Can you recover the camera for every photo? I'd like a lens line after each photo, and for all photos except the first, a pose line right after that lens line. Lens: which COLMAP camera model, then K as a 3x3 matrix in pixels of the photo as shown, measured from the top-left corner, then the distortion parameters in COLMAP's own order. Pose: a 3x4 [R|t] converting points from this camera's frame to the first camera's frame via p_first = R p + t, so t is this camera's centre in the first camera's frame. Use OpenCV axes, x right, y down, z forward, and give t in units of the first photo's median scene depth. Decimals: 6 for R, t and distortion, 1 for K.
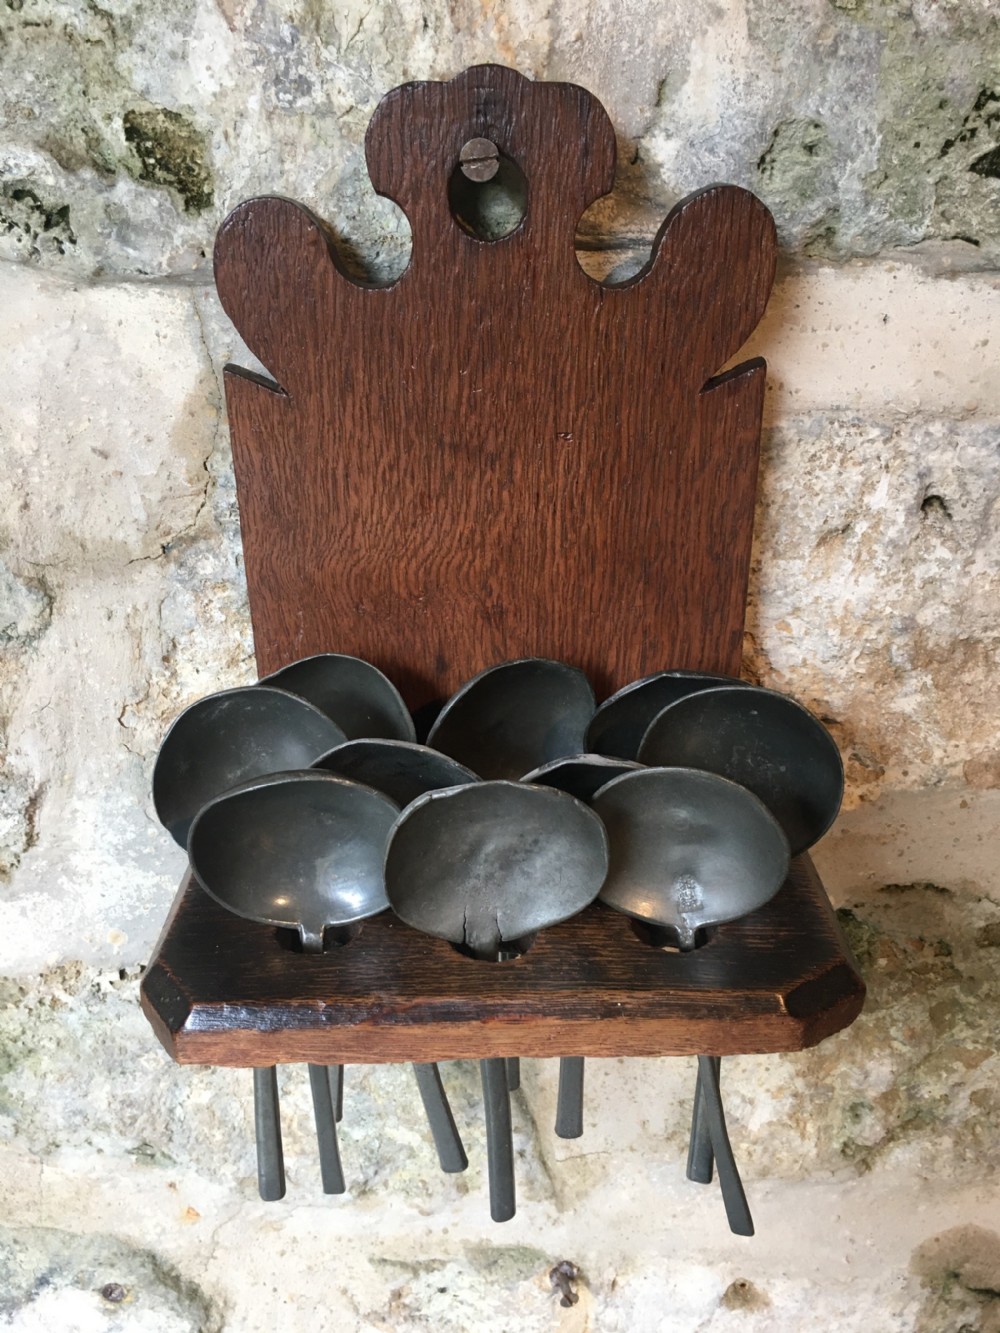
lens RADIAL K [[1140.8, 0, 503.1], [0, 1140.8, 666.2], [0, 0, 1]] dist [0.087222, -0.136896]
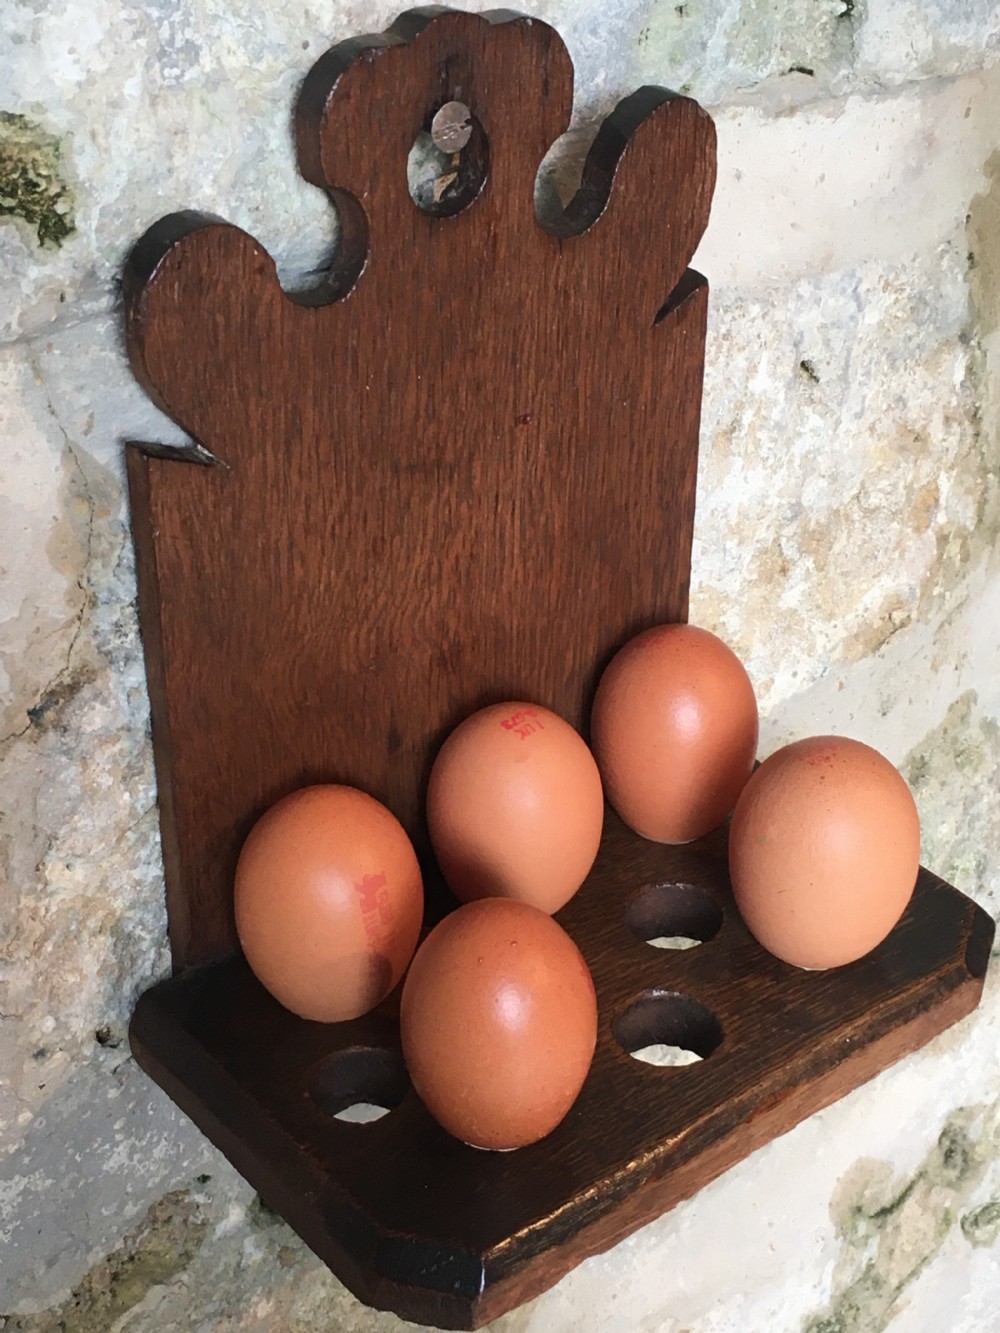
lens RADIAL K [[2176.7, 0, 492.3], [0, 2176.7, 667.1], [0, 0, 1]] dist [0.059828, 0.000000]
pose [[0.783802, -0.312624, 0.536582, -0.797810], [0.242455, 0.949523, 0.199051, -0.333565], [-0.571725, -0.025919, 0.820036, -0.209965]]
